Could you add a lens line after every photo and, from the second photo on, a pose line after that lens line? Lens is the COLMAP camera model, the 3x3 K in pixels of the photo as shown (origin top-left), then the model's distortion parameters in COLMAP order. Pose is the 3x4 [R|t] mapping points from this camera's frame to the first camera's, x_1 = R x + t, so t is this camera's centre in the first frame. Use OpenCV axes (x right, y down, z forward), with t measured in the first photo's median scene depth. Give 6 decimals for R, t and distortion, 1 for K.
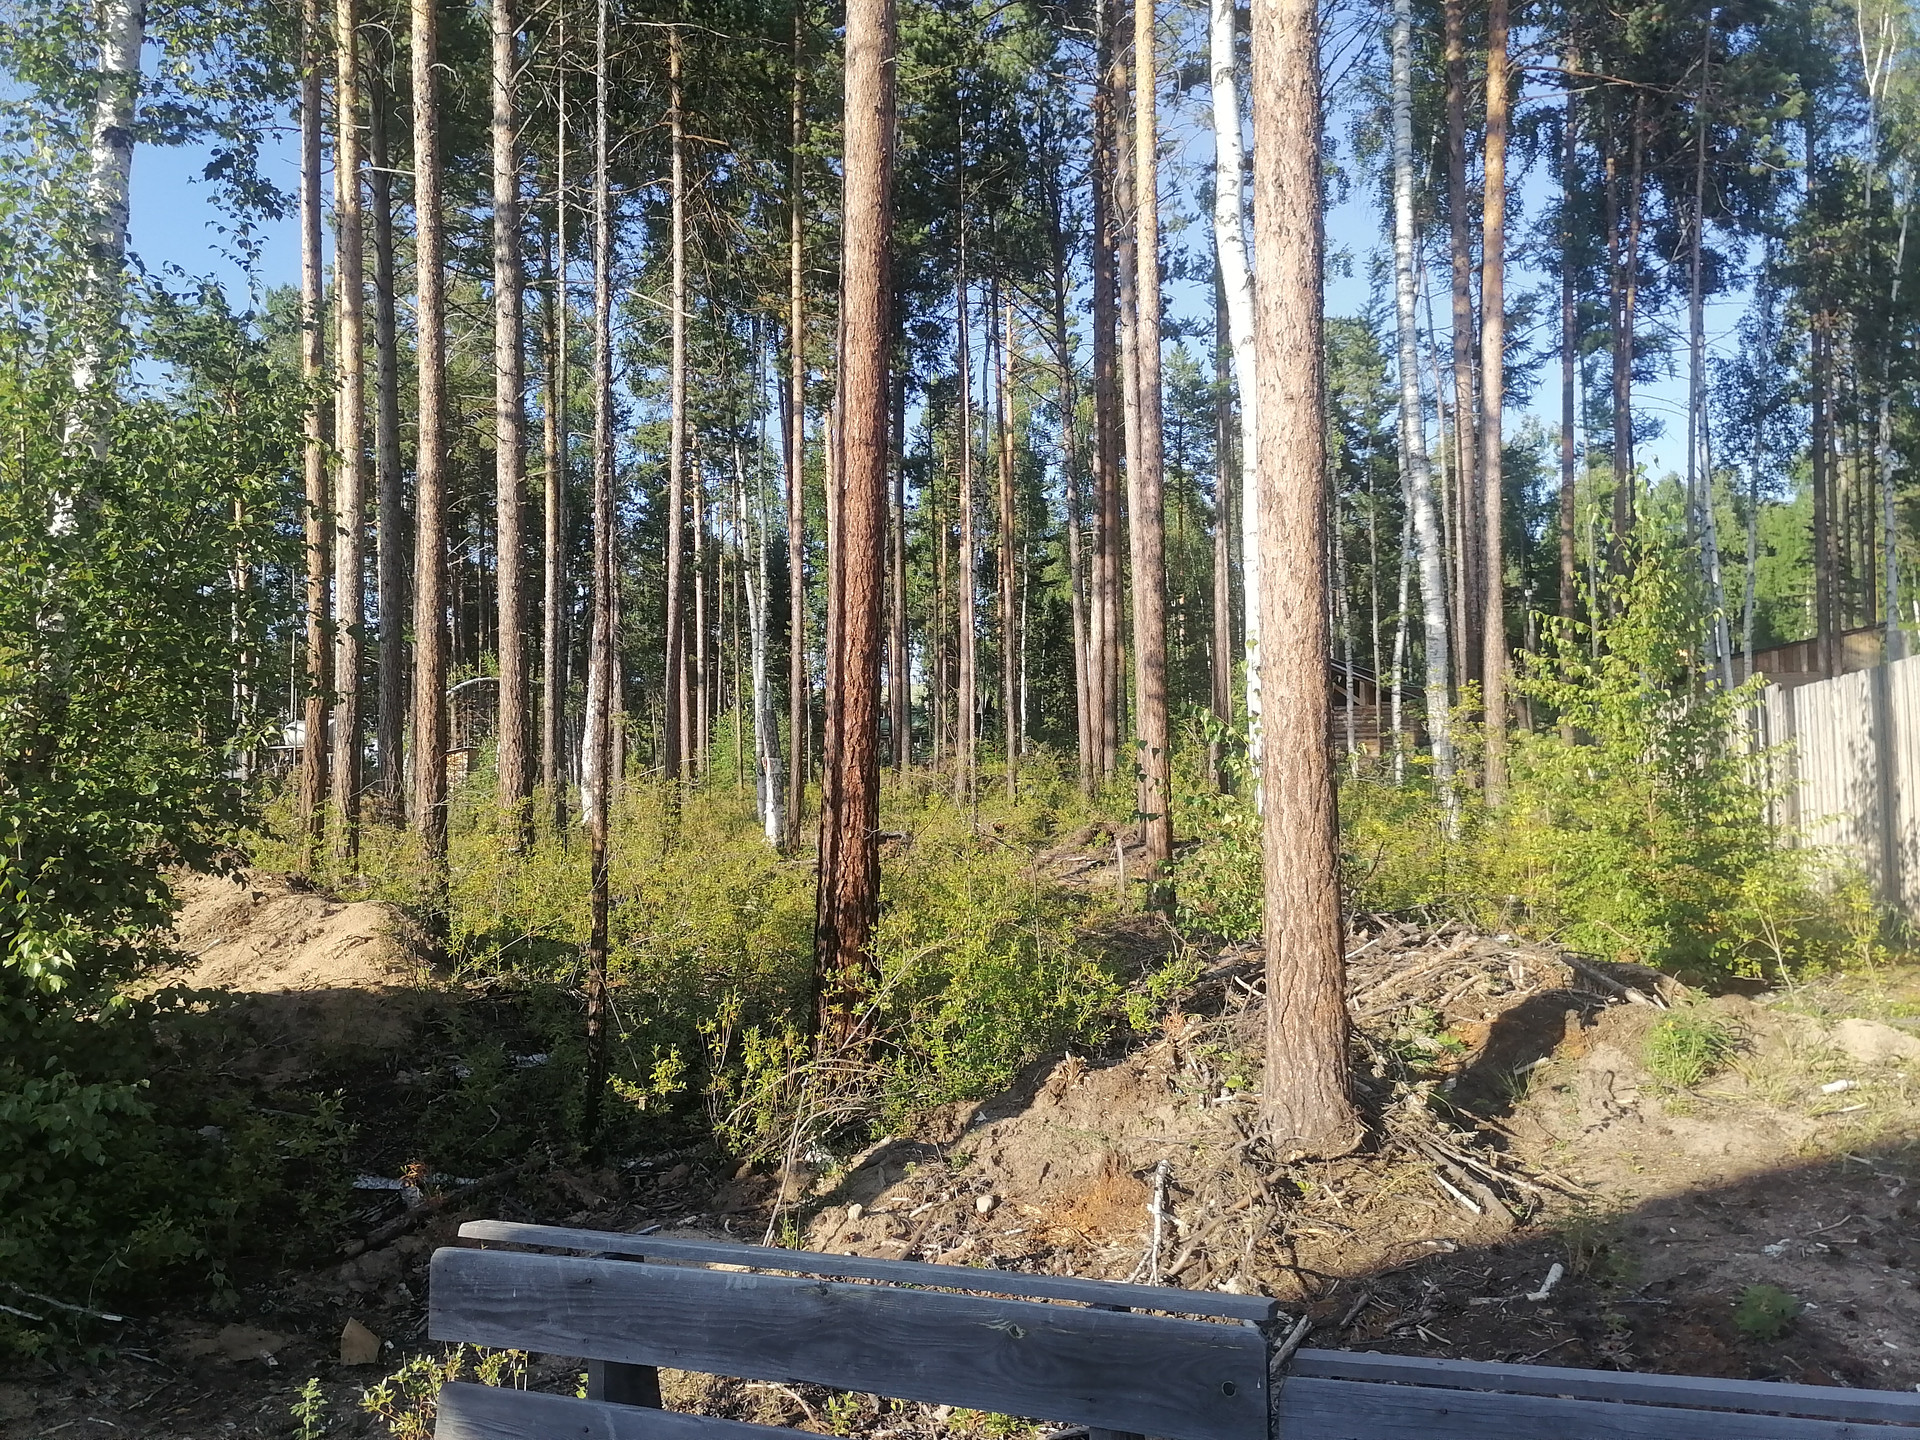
lens RADIAL K [[1506.9, 0, 952.0], [0, 1506.9, 718.1], [0, 0, 1]] dist [0.138653, -0.189757]
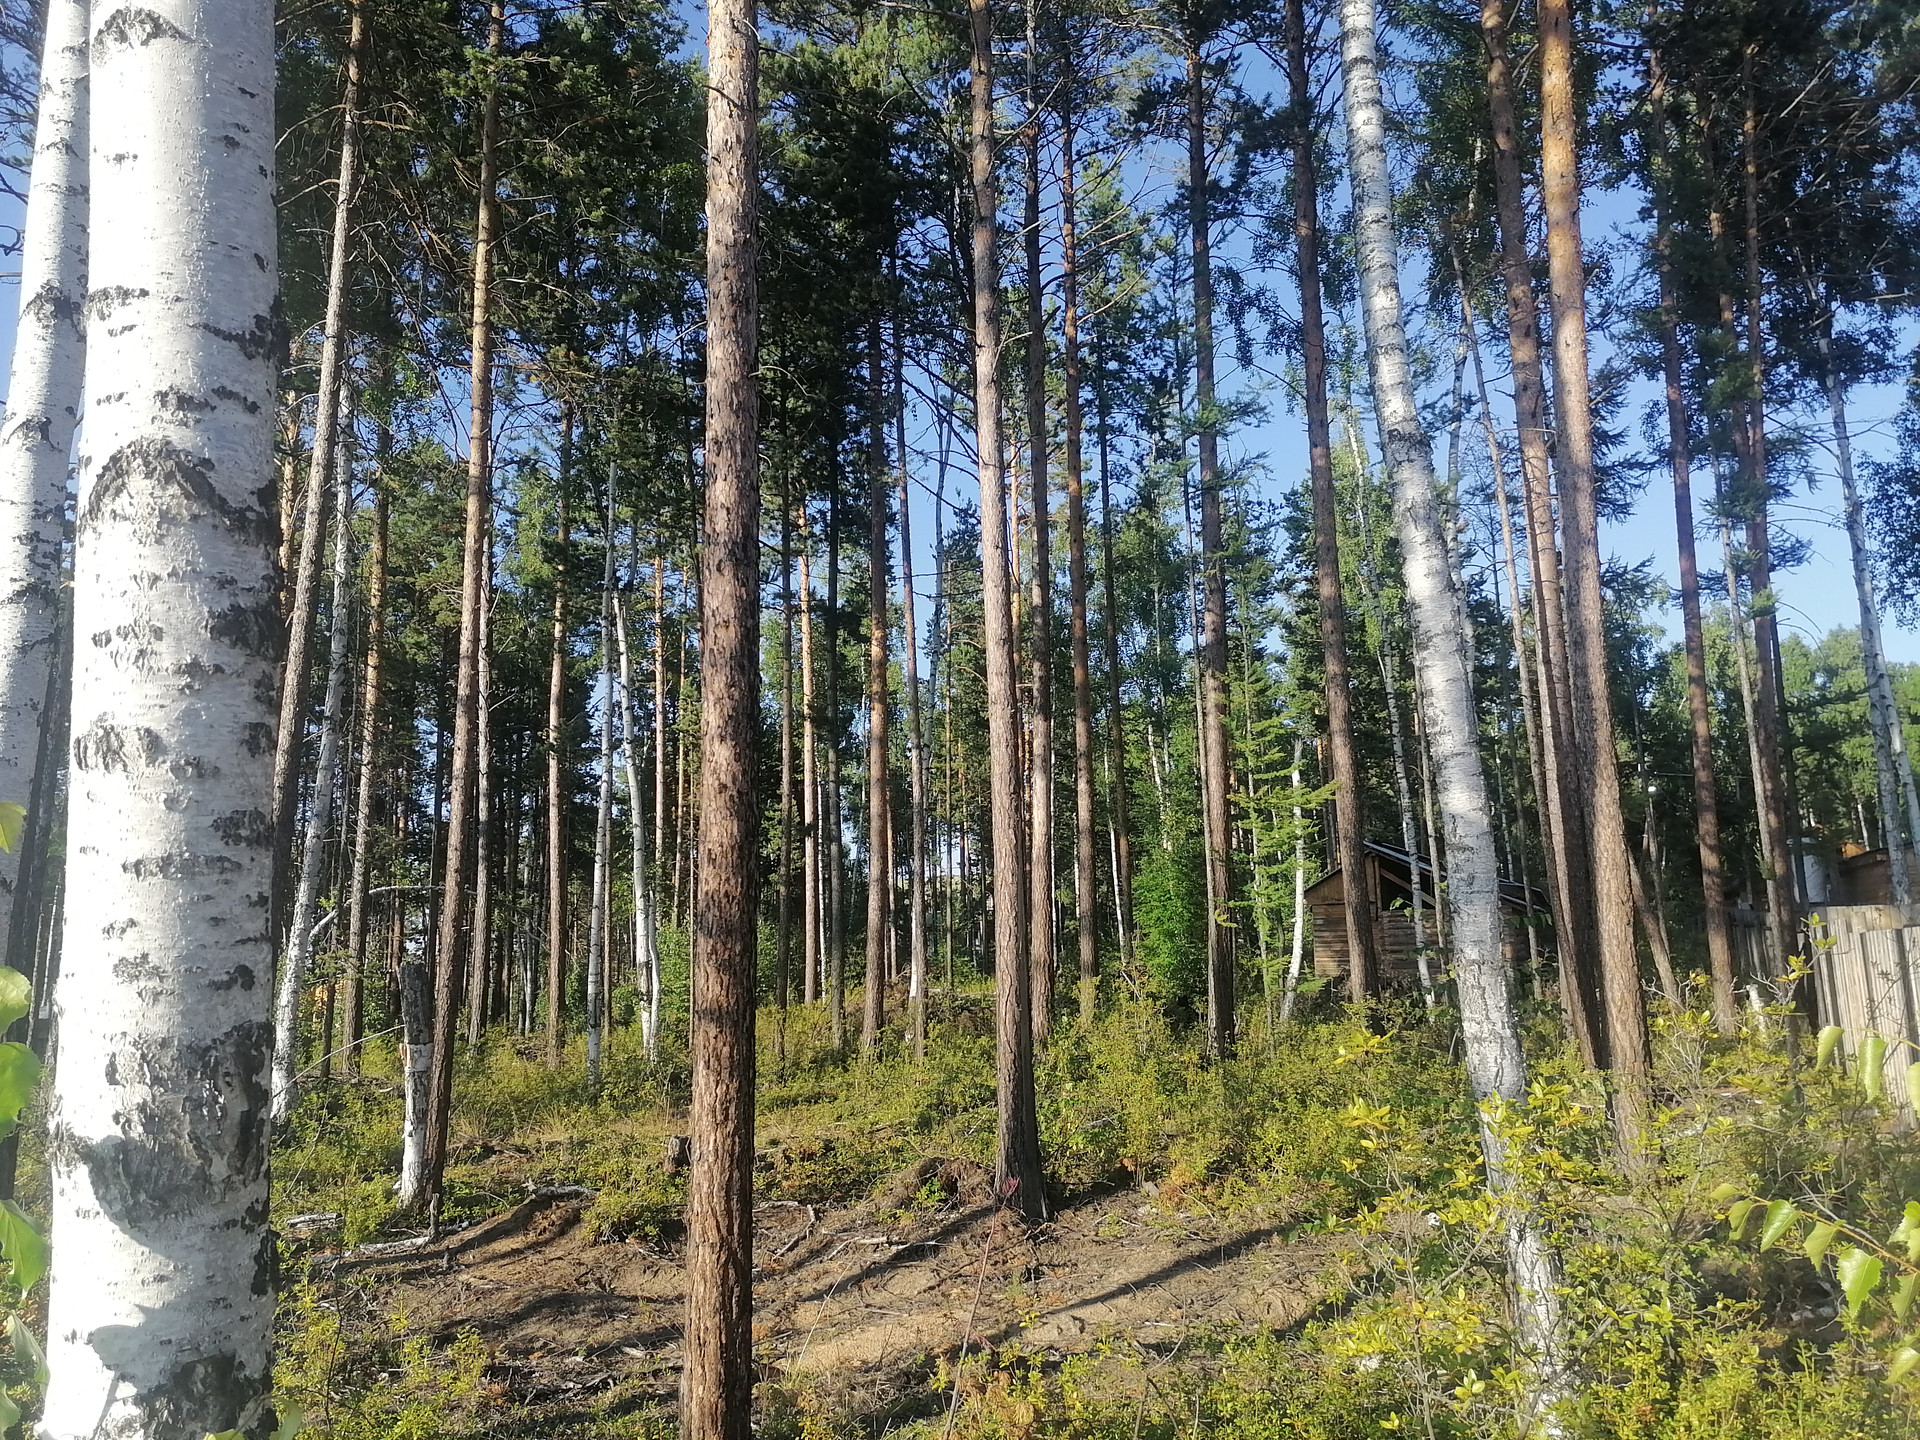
lens RADIAL K [[1506.9, 0, 952.0], [0, 1506.9, 718.1], [0, 0, 1]] dist [0.138653, -0.189757]
pose [[0.998029, -0.019682, -0.059585, 0.084212], [0.012225, 0.992330, -0.123015, -0.015666], [0.061549, 0.122044, 0.990614, 0.238393]]
